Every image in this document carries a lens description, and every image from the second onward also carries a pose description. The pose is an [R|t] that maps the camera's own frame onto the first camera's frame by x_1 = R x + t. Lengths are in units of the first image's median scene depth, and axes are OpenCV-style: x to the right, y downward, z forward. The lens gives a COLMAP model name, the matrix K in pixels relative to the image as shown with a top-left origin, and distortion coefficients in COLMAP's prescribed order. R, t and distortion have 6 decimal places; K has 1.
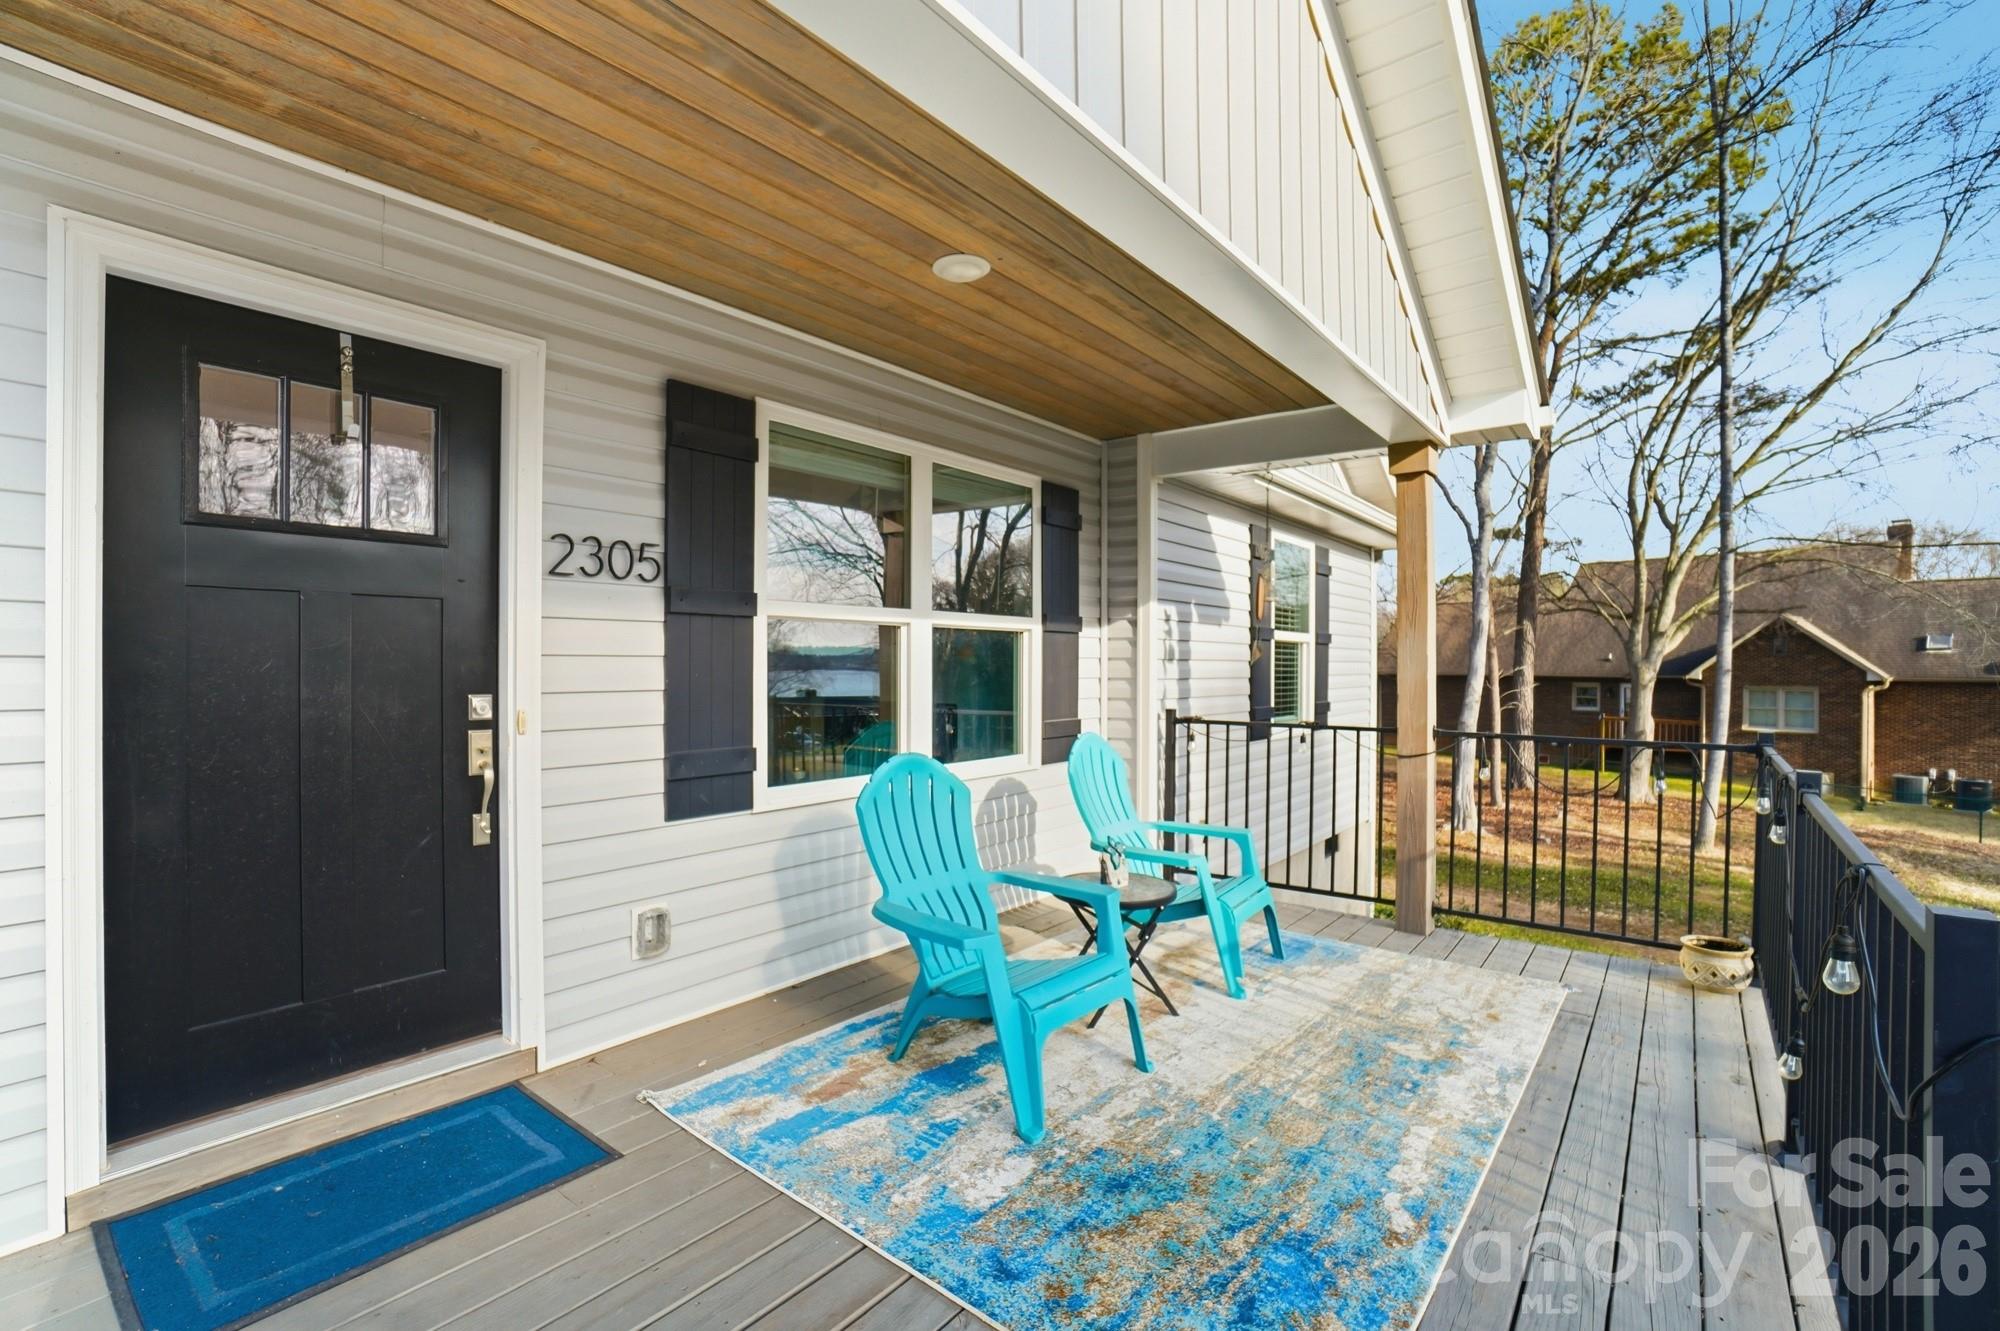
lens RADIAL K [[881.1, 0, 1000.0], [0, 881.1, 665.5], [0, 0, 1]] dist [-0.028404, 0.000350]
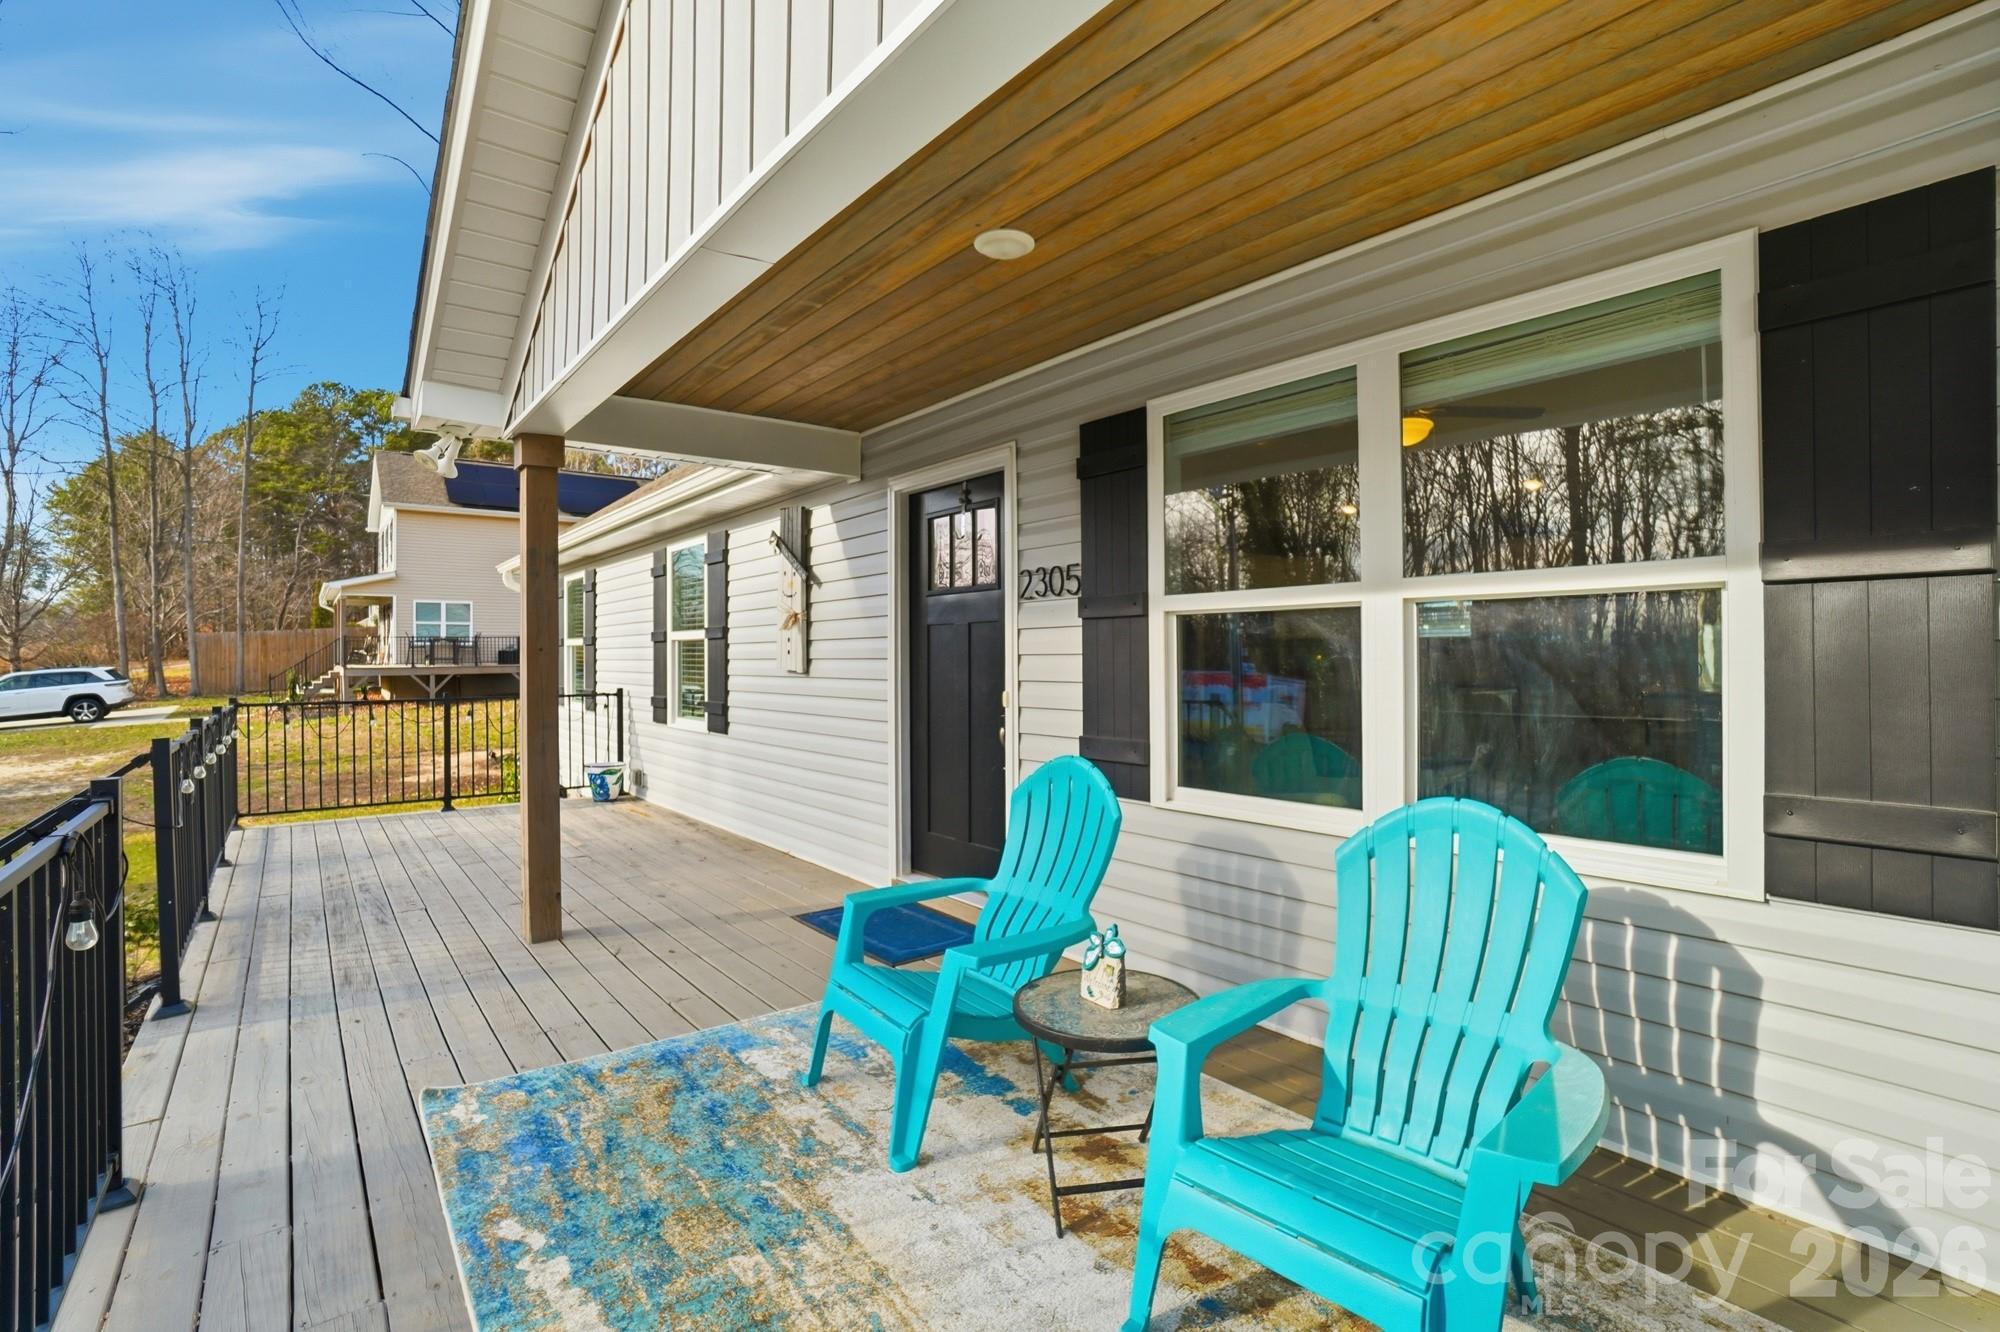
lens RADIAL K [[902.3, 0, 975.9], [0, 902.3, 654.1], [0, 0, 1]] dist [-0.026417, 0.000483]
pose [[-0.228411, -0.004376, -0.973555, 0.886573], [-0.000394, 0.999990, -0.004402, -0.005310], [0.973565, -0.000622, -0.228410, 1.167240]]
